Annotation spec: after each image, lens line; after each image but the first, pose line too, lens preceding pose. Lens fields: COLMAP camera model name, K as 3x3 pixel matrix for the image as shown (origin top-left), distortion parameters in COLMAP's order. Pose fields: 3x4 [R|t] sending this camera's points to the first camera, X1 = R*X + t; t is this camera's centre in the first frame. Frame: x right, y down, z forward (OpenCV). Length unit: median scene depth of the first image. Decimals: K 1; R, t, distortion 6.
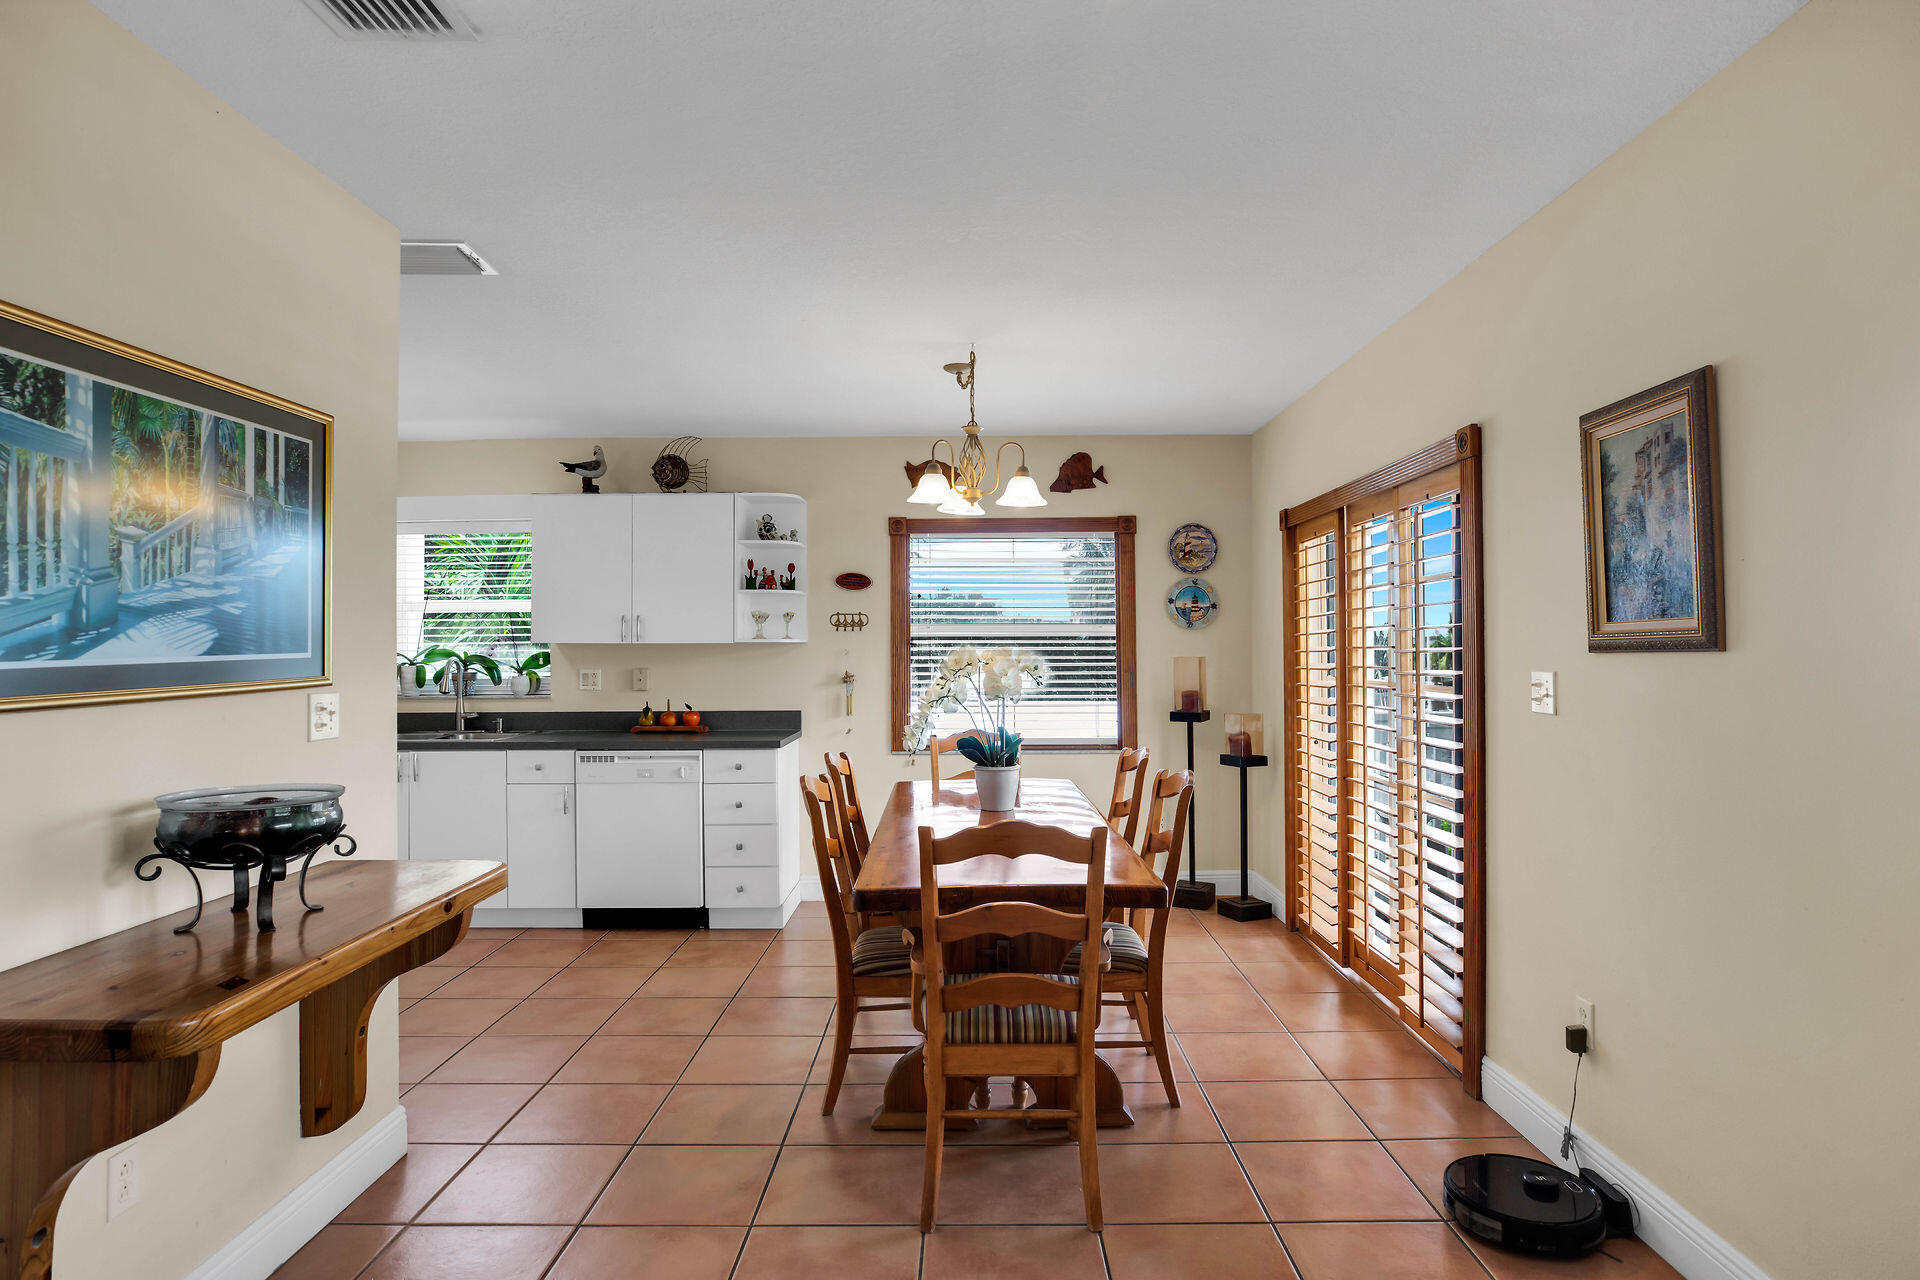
lens RADIAL K [[1058.0, 0, 972.2], [0, 1058.0, 634.1], [0, 0, 1]] dist [-0.004599, 0.000213]
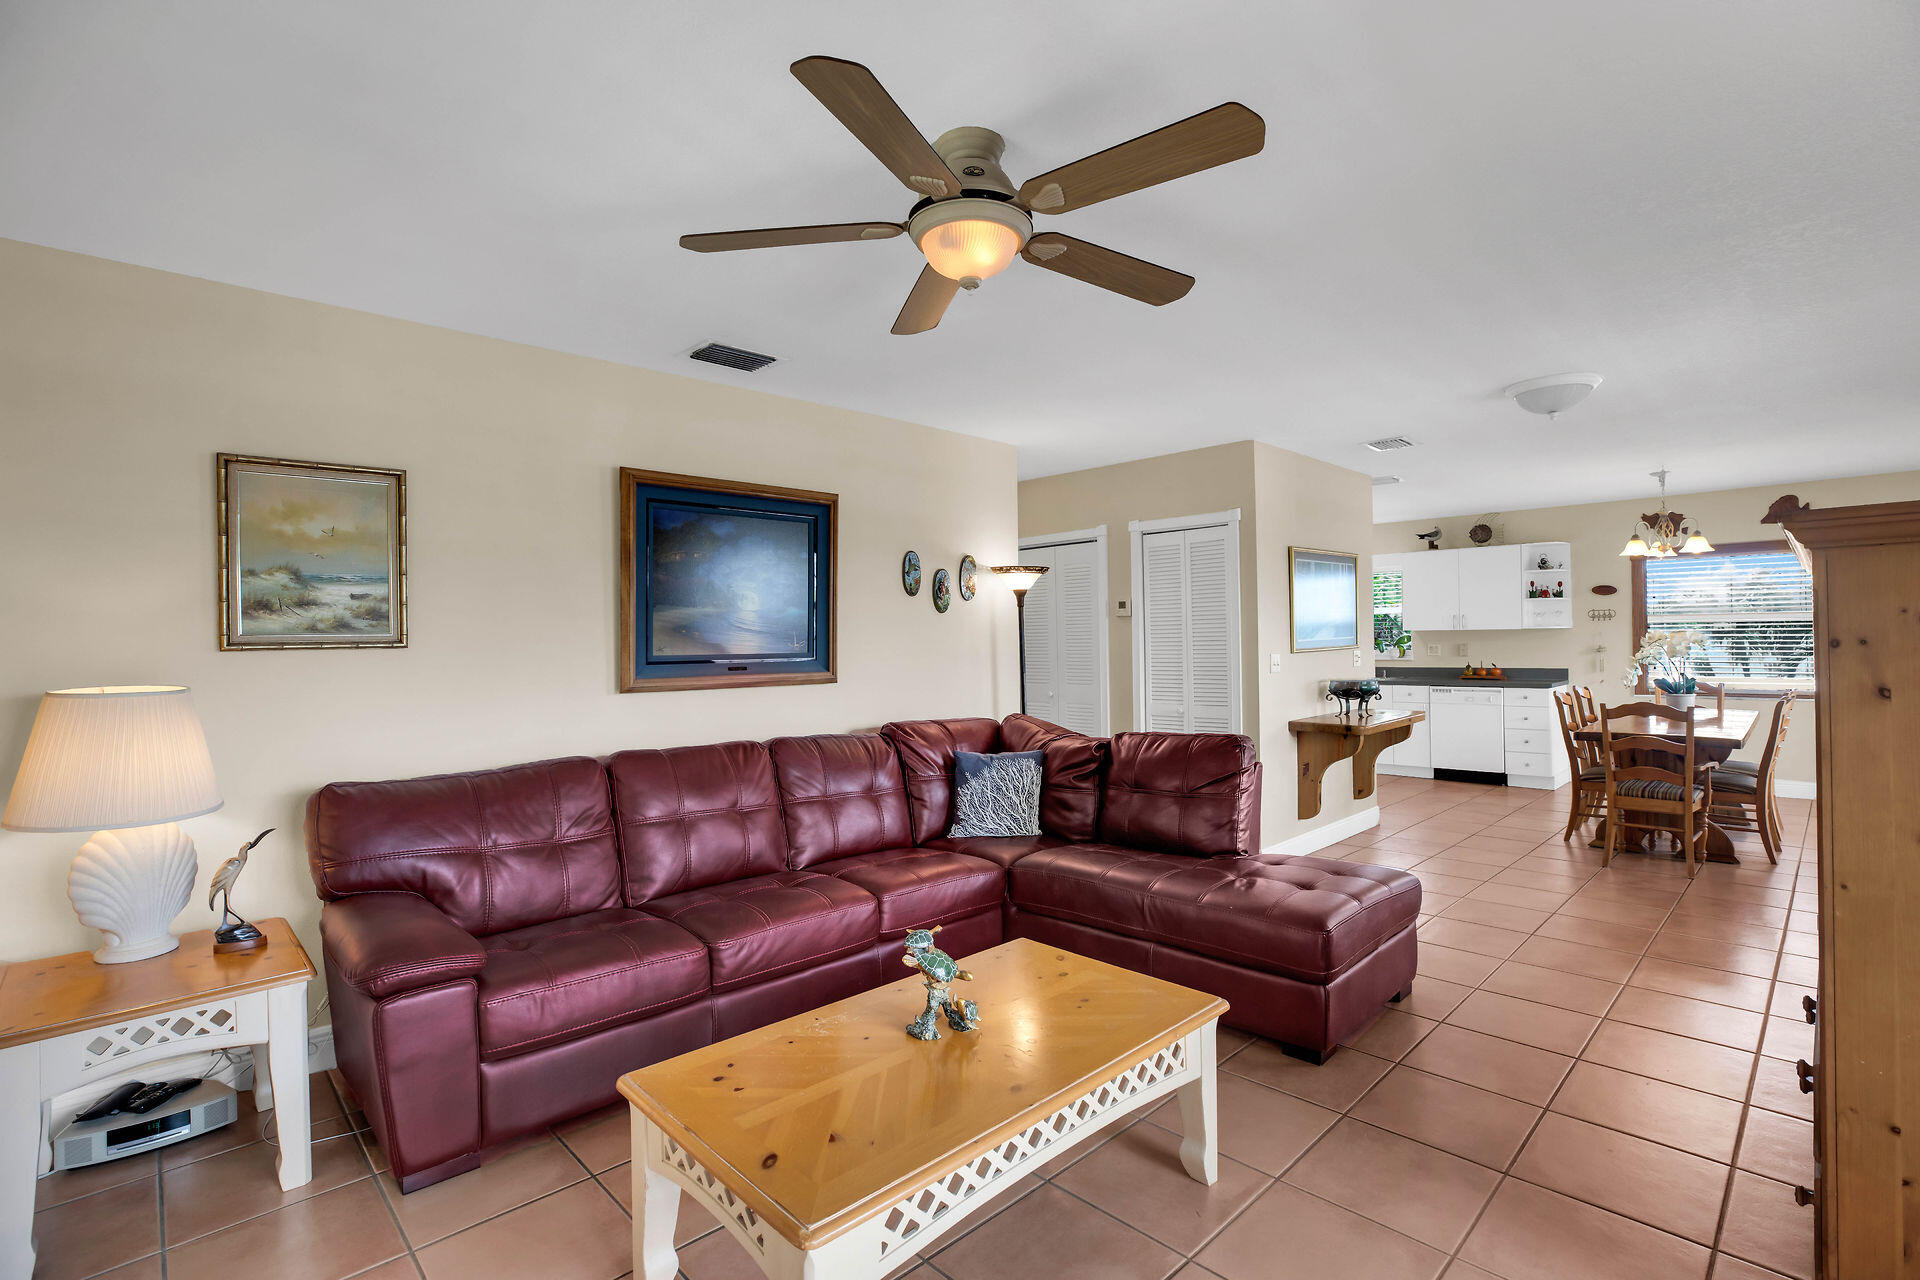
lens RADIAL K [[882.4, 0, 959.9], [0, 882.4, 639.5], [0, 0, 1]] dist [-0.023407, -0.000114]
pose [[0.693248, -0.007064, -0.720664, 0.176013], [0.023467, 0.999643, 0.012776, -0.014803], [0.720317, -0.025768, 0.693167, -0.692318]]
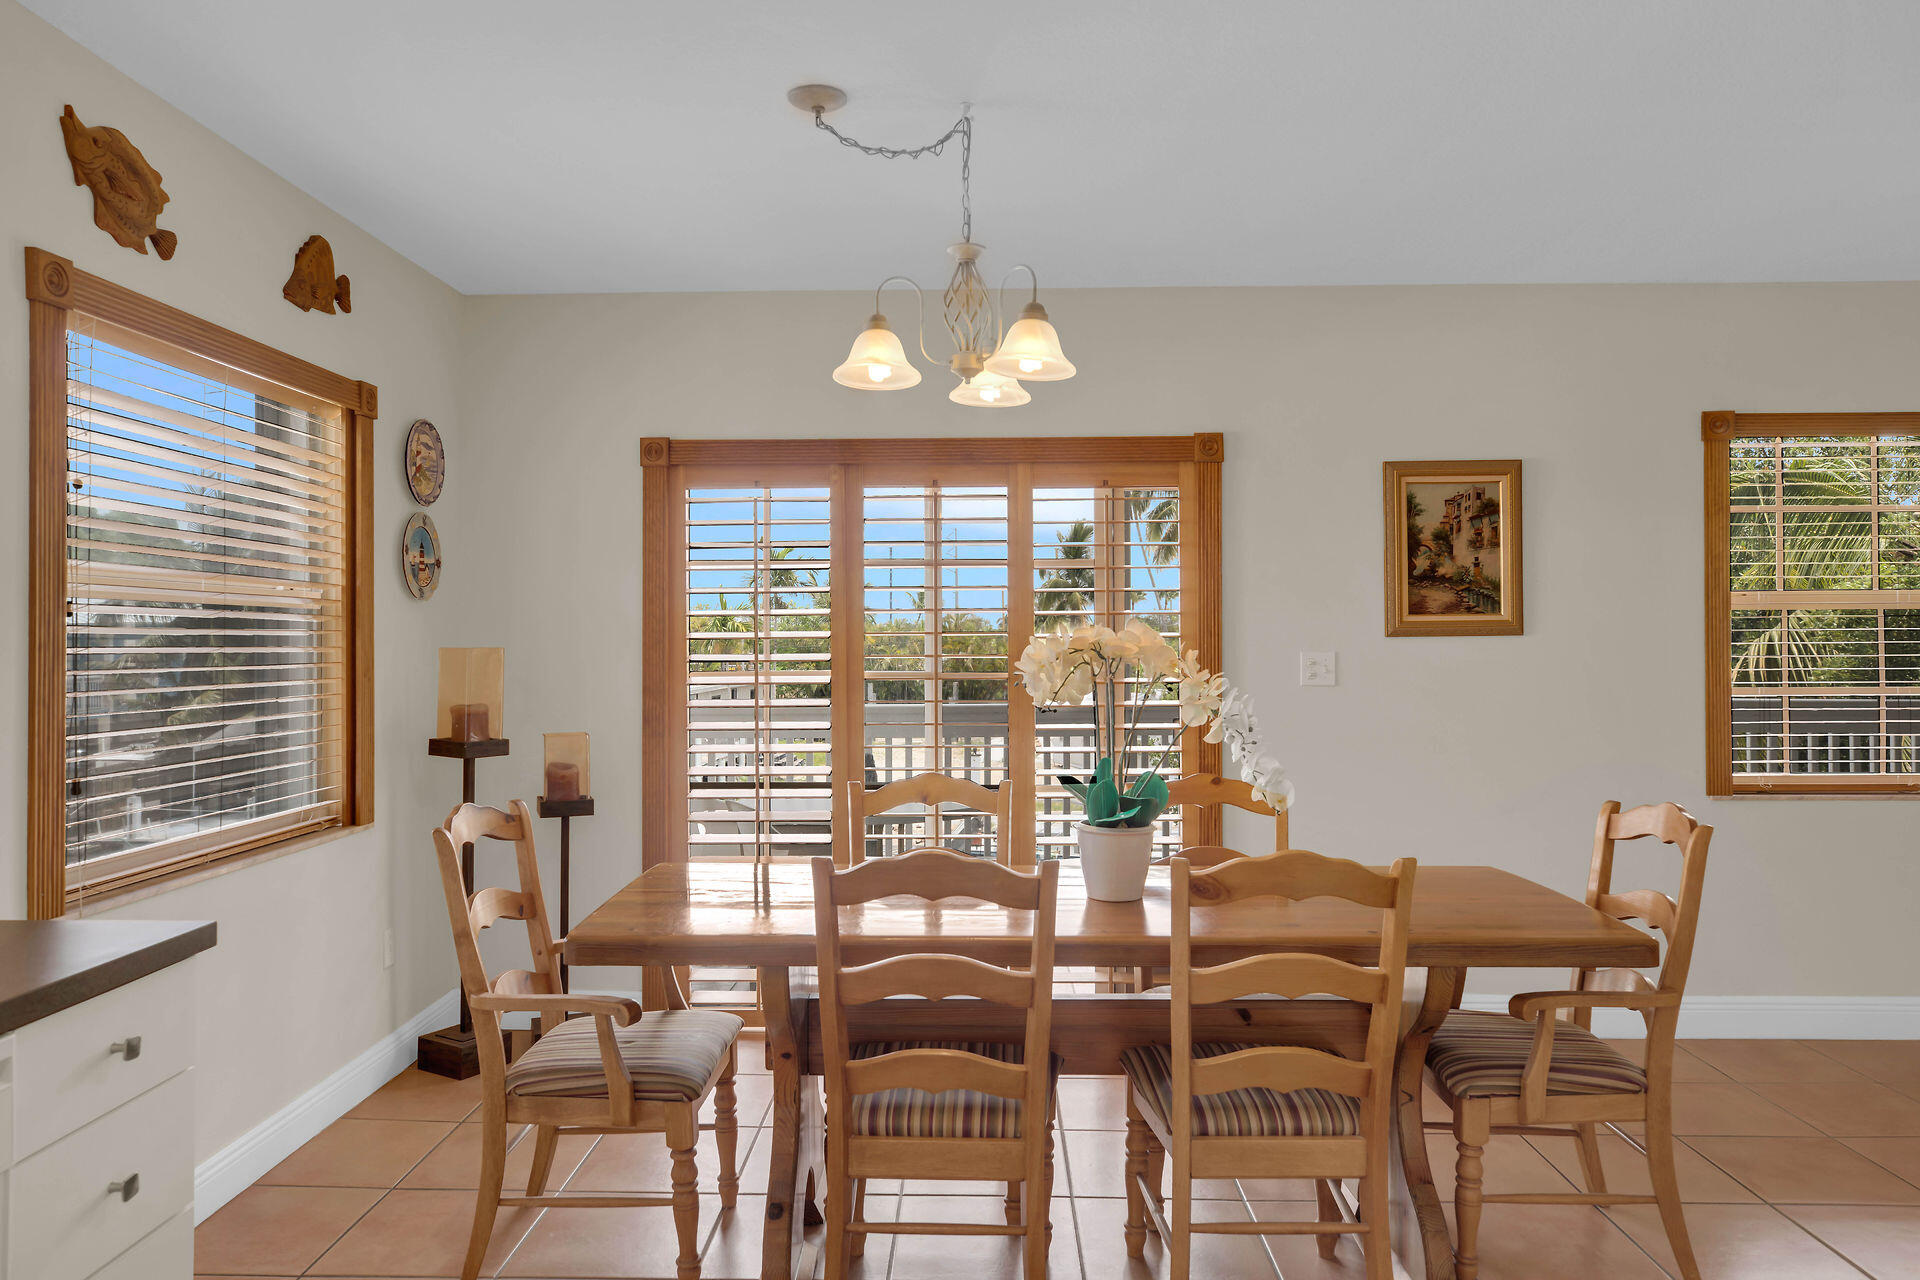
lens RADIAL K [[1286.7, 0, 960.0], [0, 1286.7, 640.0], [0, 0, 1]] dist [0.002915, 0.001037]
pose [[0.024205, -0.001784, 0.999705, -0.527121], [-0.012943, 0.999914, 0.002098, 0.012448], [-0.999623, -0.012990, 0.024180, 0.729332]]
